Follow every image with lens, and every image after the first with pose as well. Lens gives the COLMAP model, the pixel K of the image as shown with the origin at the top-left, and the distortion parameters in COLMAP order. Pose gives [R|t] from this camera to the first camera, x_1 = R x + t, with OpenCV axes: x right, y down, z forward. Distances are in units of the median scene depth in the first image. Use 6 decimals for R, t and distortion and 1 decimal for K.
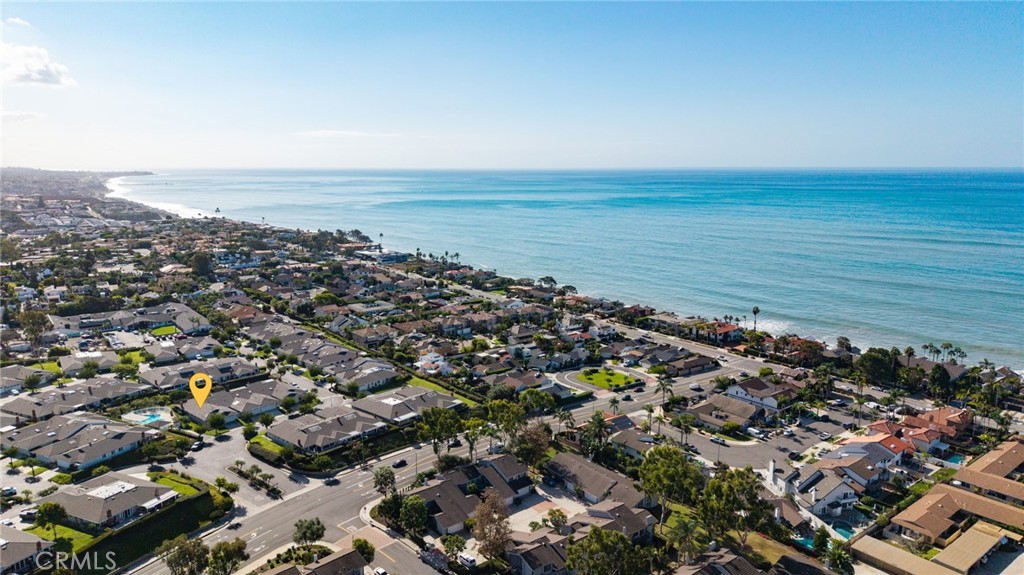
lens RADIAL K [[680.3, 0, 512.0], [0, 680.3, 287.5], [0, 0, 1]] dist [0.050665, -0.071113]
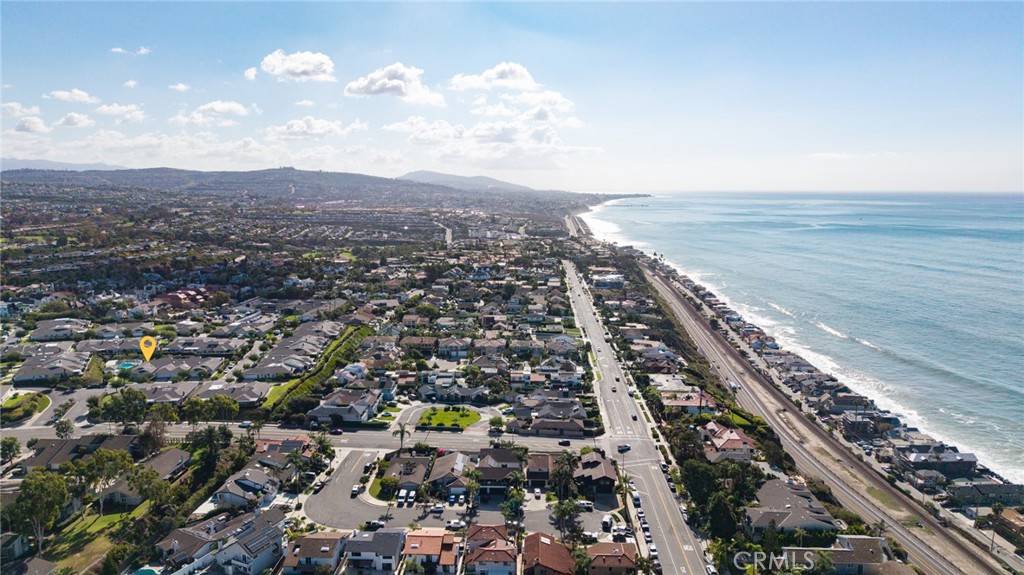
lens RADIAL K [[680.3, 0, 512.0], [0, 680.3, 287.5], [0, 0, 1]] dist [0.050665, -0.071113]
pose [[0.761361, 0.096193, -0.641152, 0.774698], [-0.116758, 0.993107, 0.010349, -0.067831], [0.637728, 0.066980, 0.767344, 0.285854]]
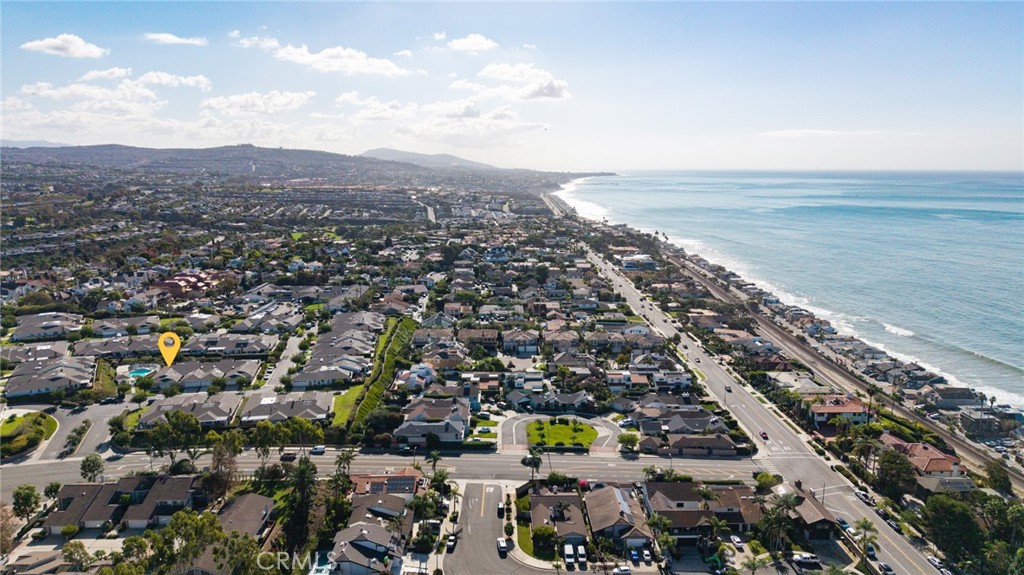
lens RADIAL K [[680.3, 0, 512.0], [0, 680.3, 287.5], [0, 0, 1]] dist [0.050665, -0.071113]
pose [[0.797157, 0.108070, -0.594021, 0.522646], [-0.109134, 0.993436, 0.034281, -0.053965], [0.593826, 0.037501, 0.803719, 0.304951]]
